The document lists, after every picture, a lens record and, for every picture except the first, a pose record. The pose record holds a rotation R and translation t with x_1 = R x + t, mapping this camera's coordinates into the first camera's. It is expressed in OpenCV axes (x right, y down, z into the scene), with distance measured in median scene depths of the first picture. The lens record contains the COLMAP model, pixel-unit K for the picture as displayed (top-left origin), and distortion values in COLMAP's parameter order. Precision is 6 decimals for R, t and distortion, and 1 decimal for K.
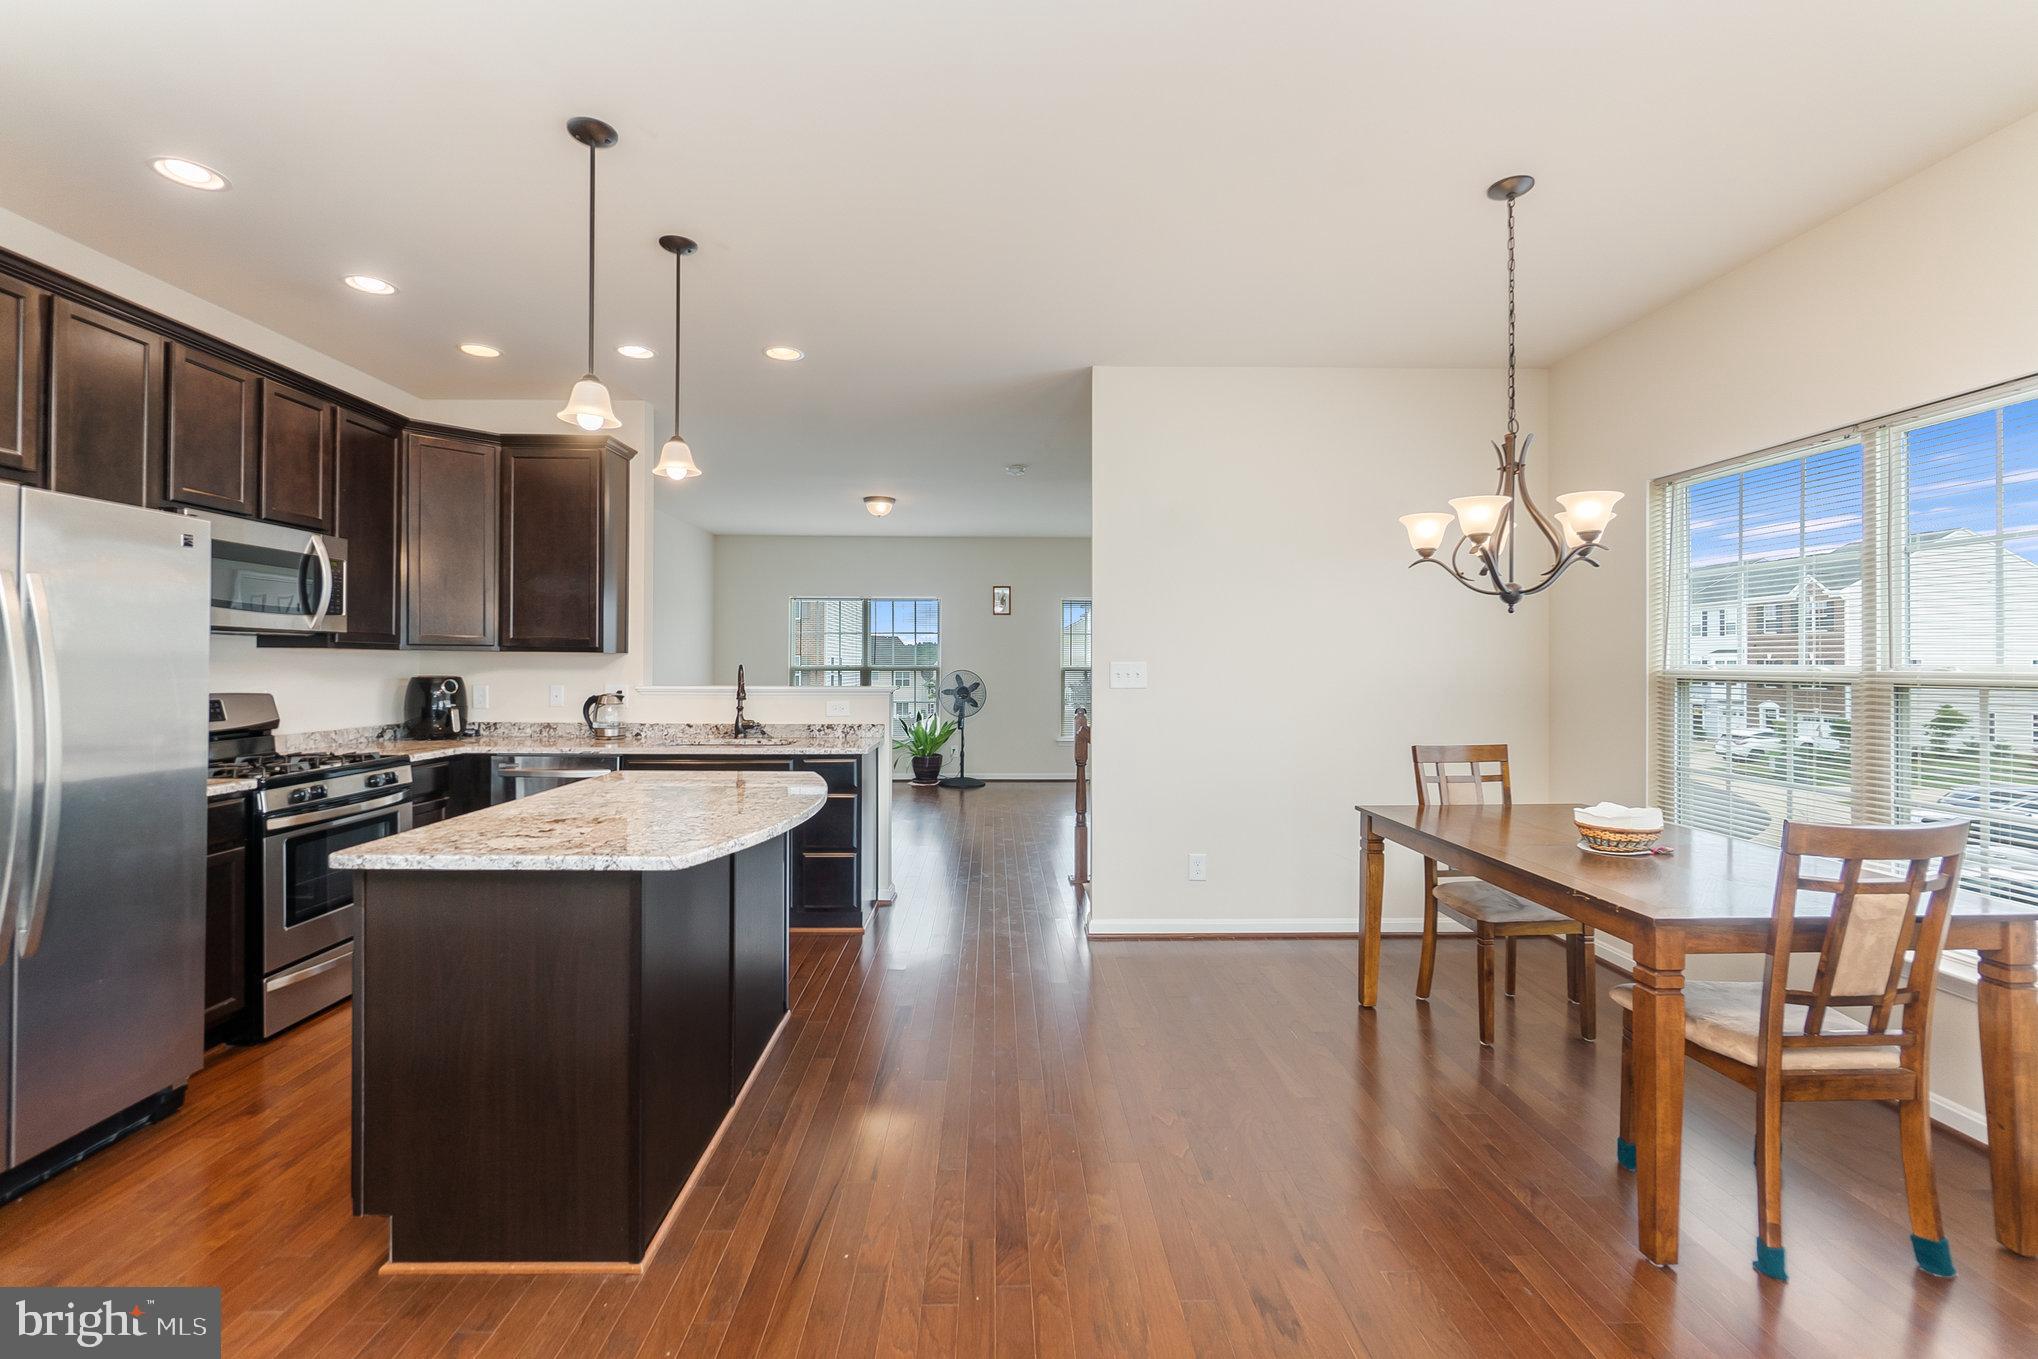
lens RADIAL K [[878.5, 0, 1010.6], [0, 878.5, 662.3], [0, 0, 1]] dist [-0.004093, 0.000668]
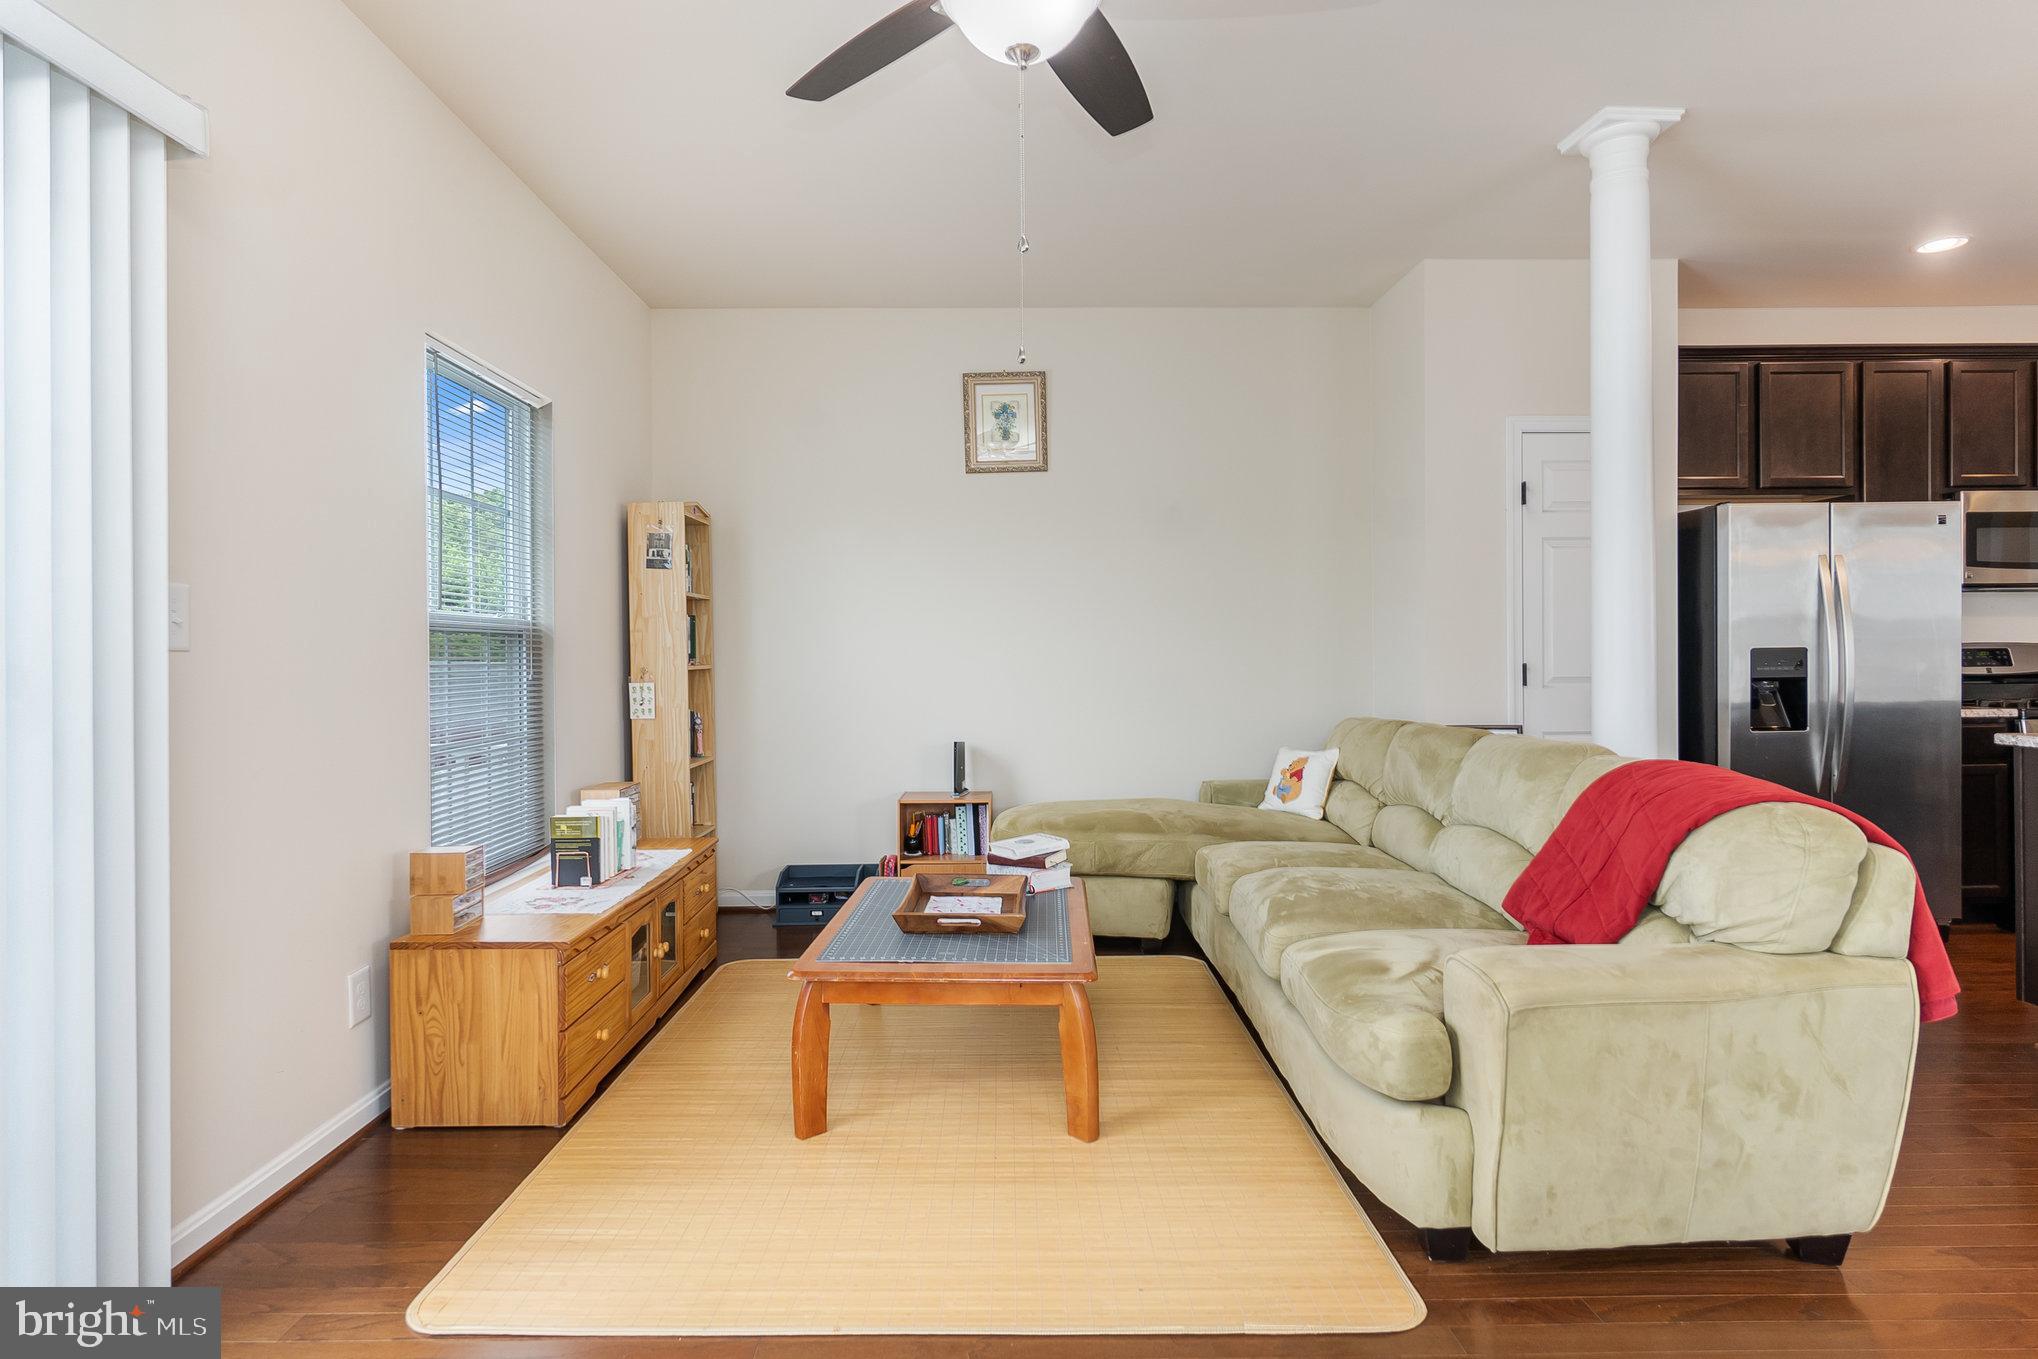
lens RADIAL K [[1066.4, 0, 1006.4], [0, 1066.4, 661.4], [0, 0, 1]] dist [-0.005078, 0.001408]
pose [[-0.009395, -0.002882, -0.999952, 0.399783], [0.014560, 0.999889, -0.003018, 0.035404], [0.999850, -0.014587, -0.009352, -0.240281]]
